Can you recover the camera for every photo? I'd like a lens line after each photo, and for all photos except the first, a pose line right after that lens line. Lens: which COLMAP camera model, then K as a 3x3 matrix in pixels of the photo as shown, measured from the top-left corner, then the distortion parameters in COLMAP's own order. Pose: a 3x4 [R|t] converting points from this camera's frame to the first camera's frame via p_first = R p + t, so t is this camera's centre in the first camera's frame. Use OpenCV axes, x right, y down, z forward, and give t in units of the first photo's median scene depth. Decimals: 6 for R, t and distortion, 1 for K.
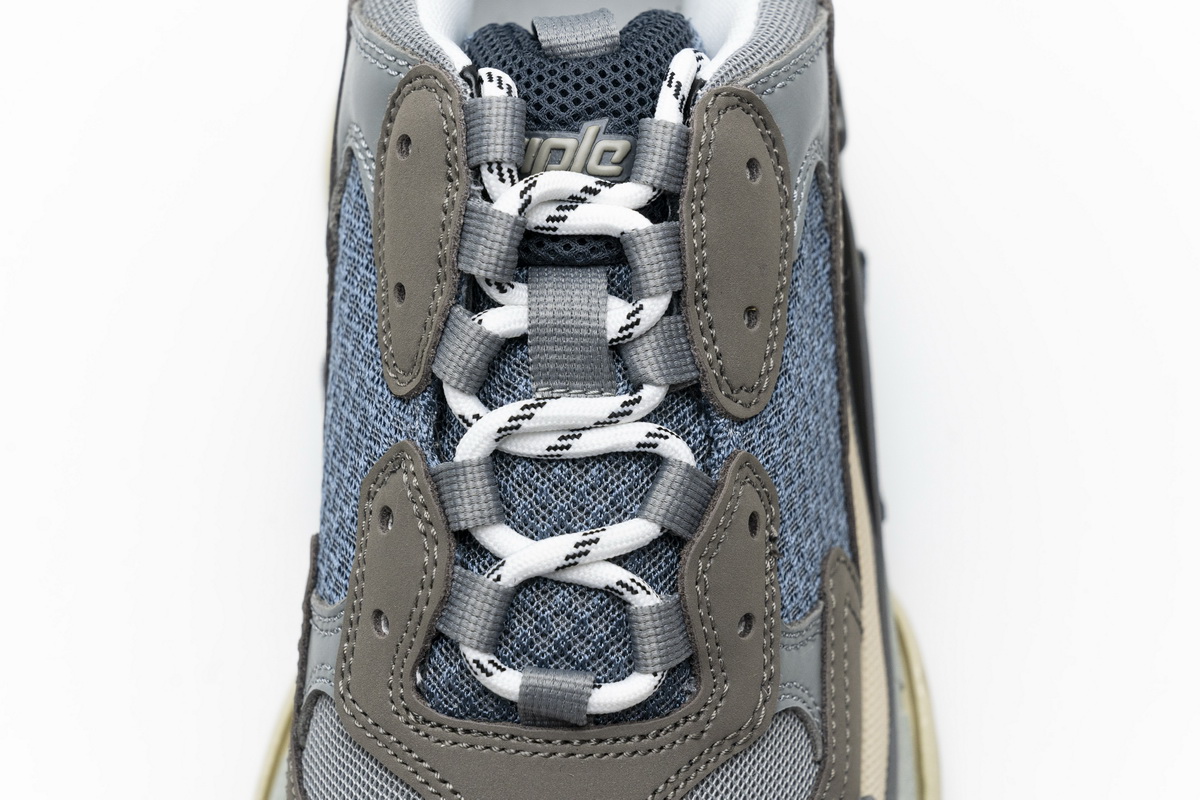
lens RADIAL K [[2295.9, 0, 599.6], [0, 2295.9, 398.6], [0, 0, 1]] dist [0.002858, 0.000000]
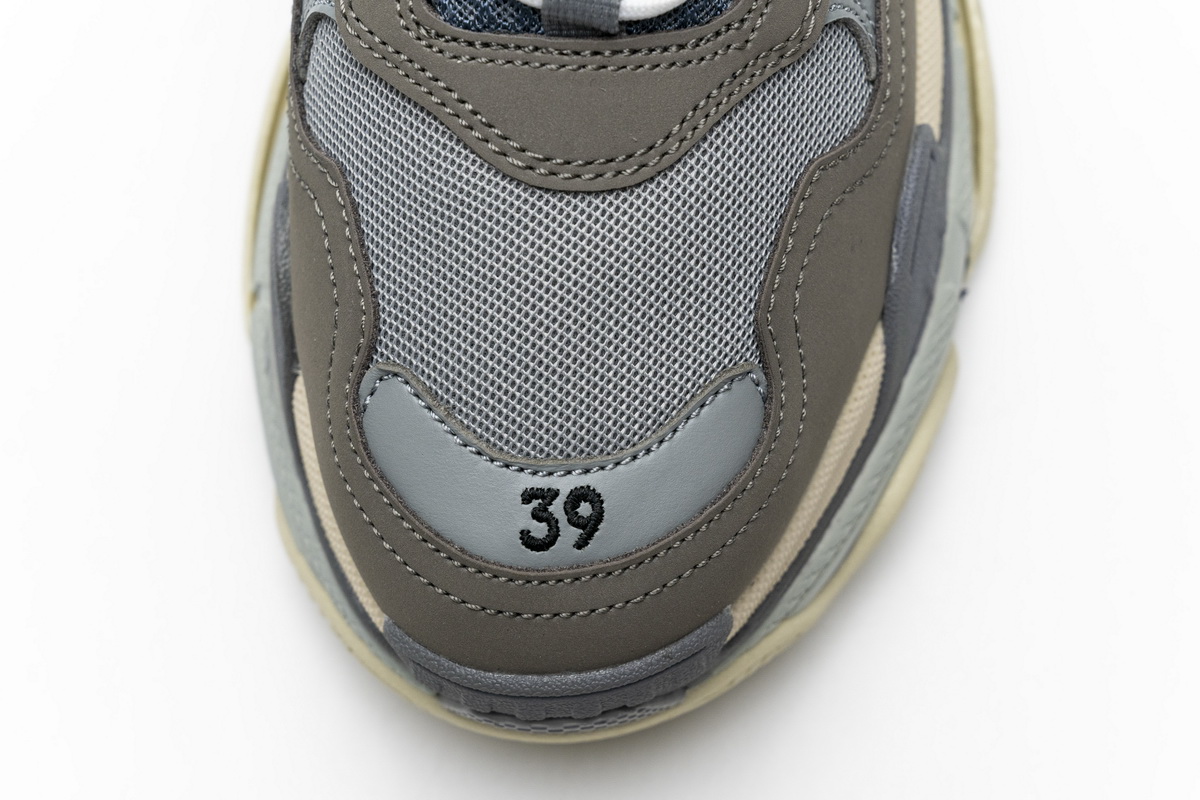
lens RADIAL K [[2295.9, 0, 598.7], [0, 2295.9, 402.1], [0, 0, 1]] dist [0.002858, 0.000000]
pose [[0.999637, -0.026926, -0.001273, -0.016035], [0.026533, 0.974522, 0.222719, 0.081670], [-0.004756, -0.222672, 0.974882, 0.092472]]
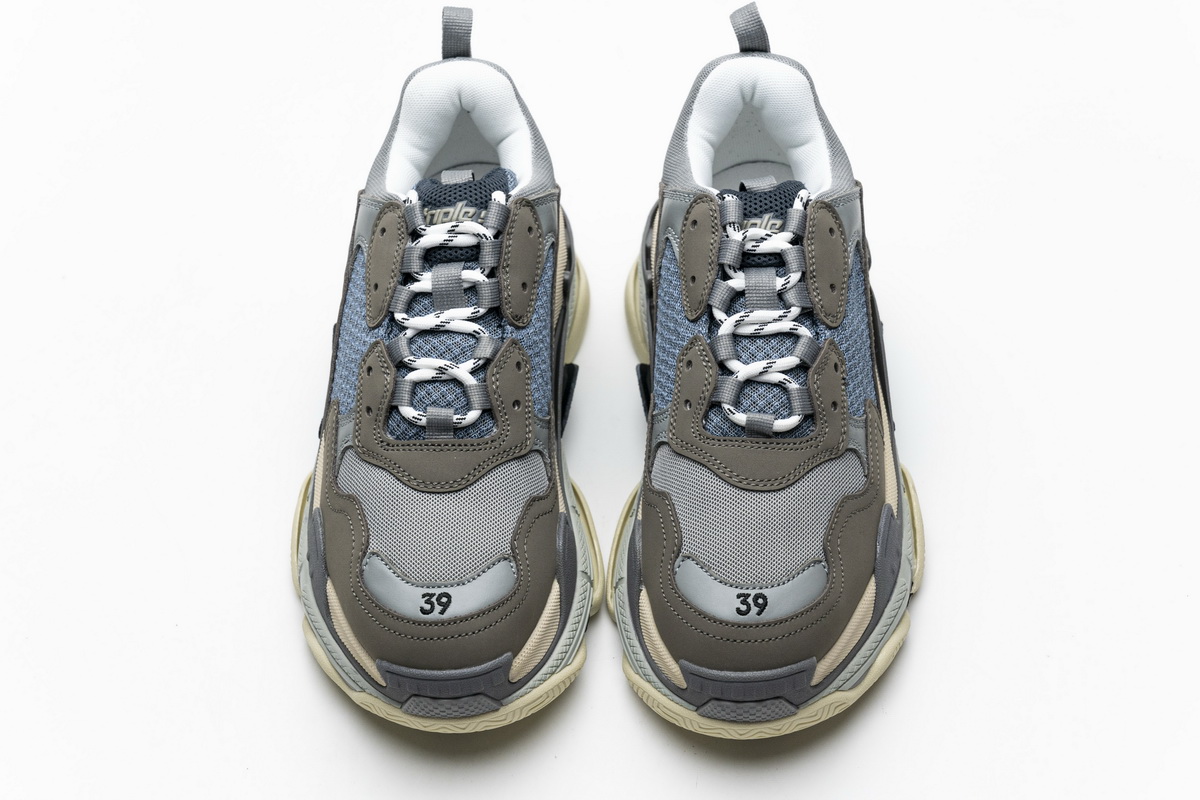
lens RADIAL K [[2295.9, 0, 599.0], [0, 2295.9, 397.1], [0, 0, 1]] dist [0.002858, 0.000000]
pose [[0.999671, -0.011551, -0.022904, -0.135759], [0.005453, 0.968165, -0.250255, 0.720553], [0.025066, 0.250048, 0.967909, -1.432930]]
